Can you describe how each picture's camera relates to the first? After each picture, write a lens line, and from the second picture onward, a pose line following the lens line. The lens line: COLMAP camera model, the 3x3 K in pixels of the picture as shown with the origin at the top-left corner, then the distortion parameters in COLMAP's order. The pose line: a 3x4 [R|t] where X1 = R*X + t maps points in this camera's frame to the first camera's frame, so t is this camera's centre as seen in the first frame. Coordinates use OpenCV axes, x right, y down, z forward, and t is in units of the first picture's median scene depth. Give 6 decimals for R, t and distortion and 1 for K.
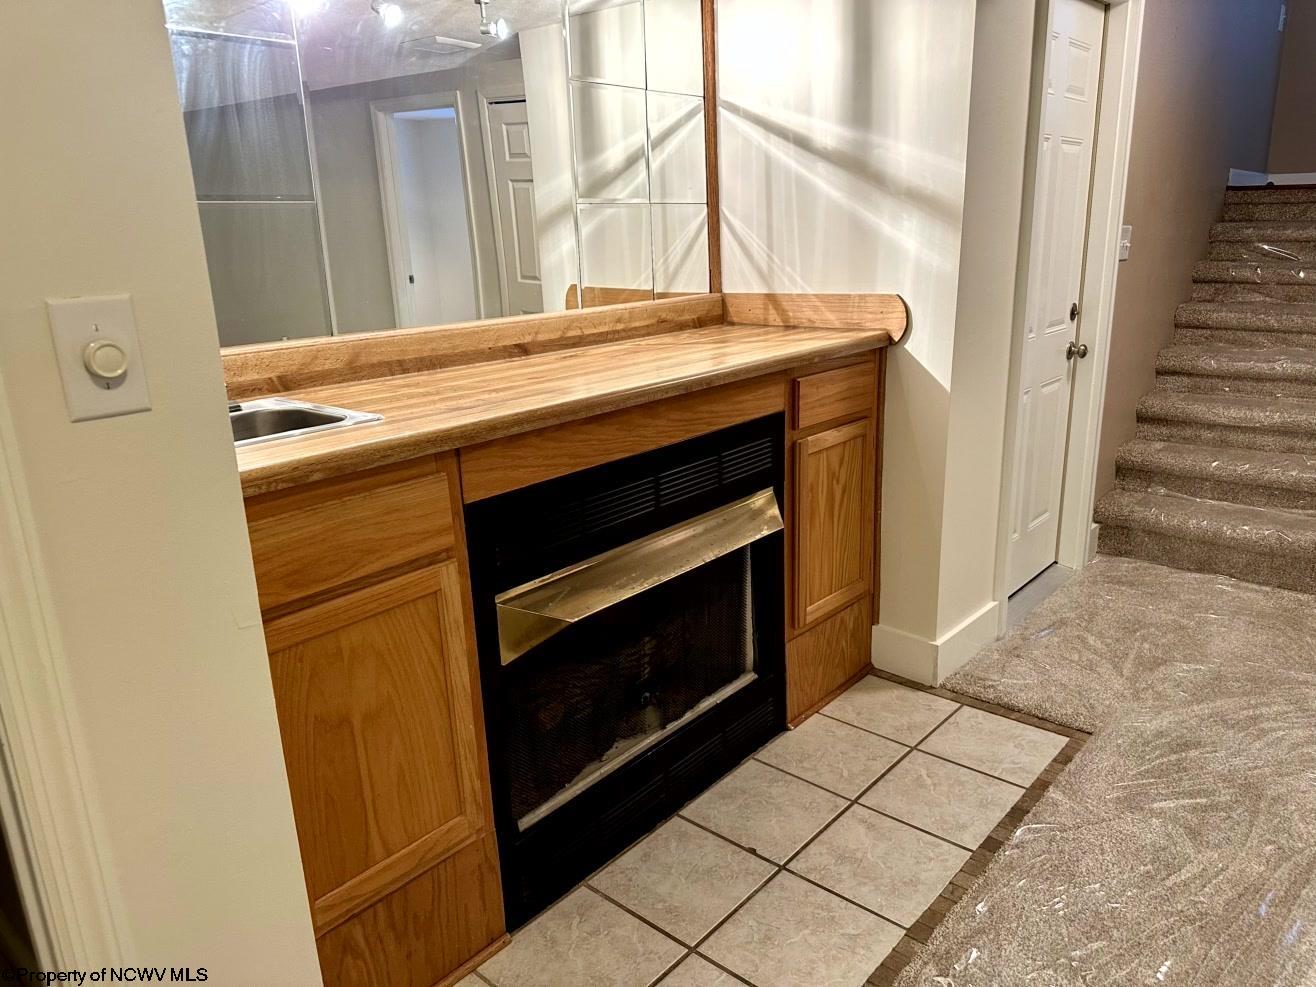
lens RADIAL K [[920.8, 0, 659.3], [0, 920.8, 496.3], [0, 0, 1]] dist [0.066223, -0.088546]
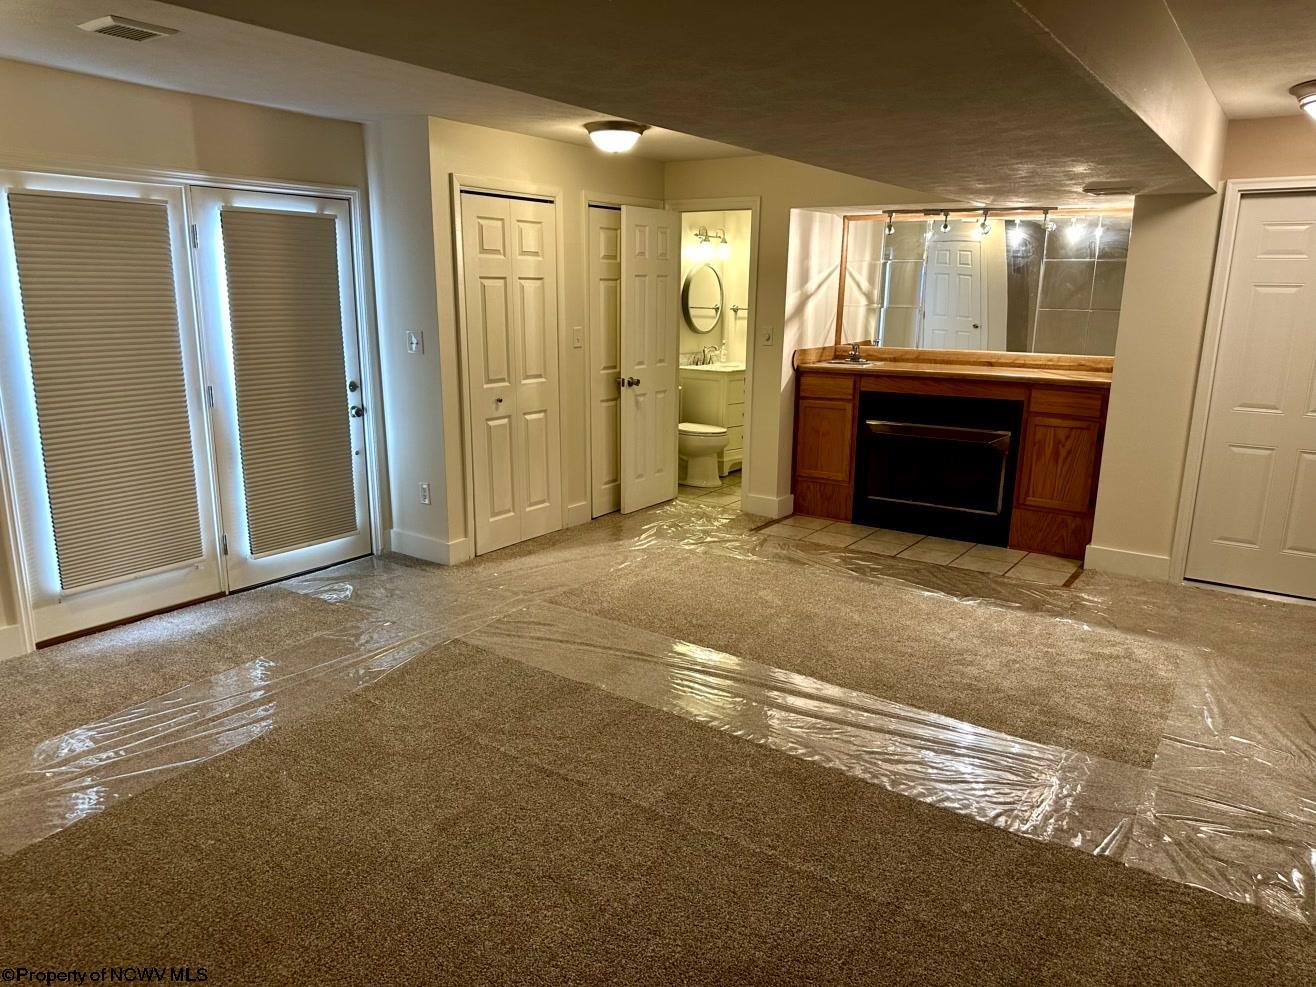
lens RADIAL K [[920.8, 0, 653.2], [0, 920.8, 493.5], [0, 0, 1]] dist [0.066223, -0.088546]
pose [[0.125404, 0.255365, -0.958678, 2.143349], [-0.285230, 0.934789, 0.211691, -0.097618], [0.950220, 0.246896, 0.190064, -0.257654]]
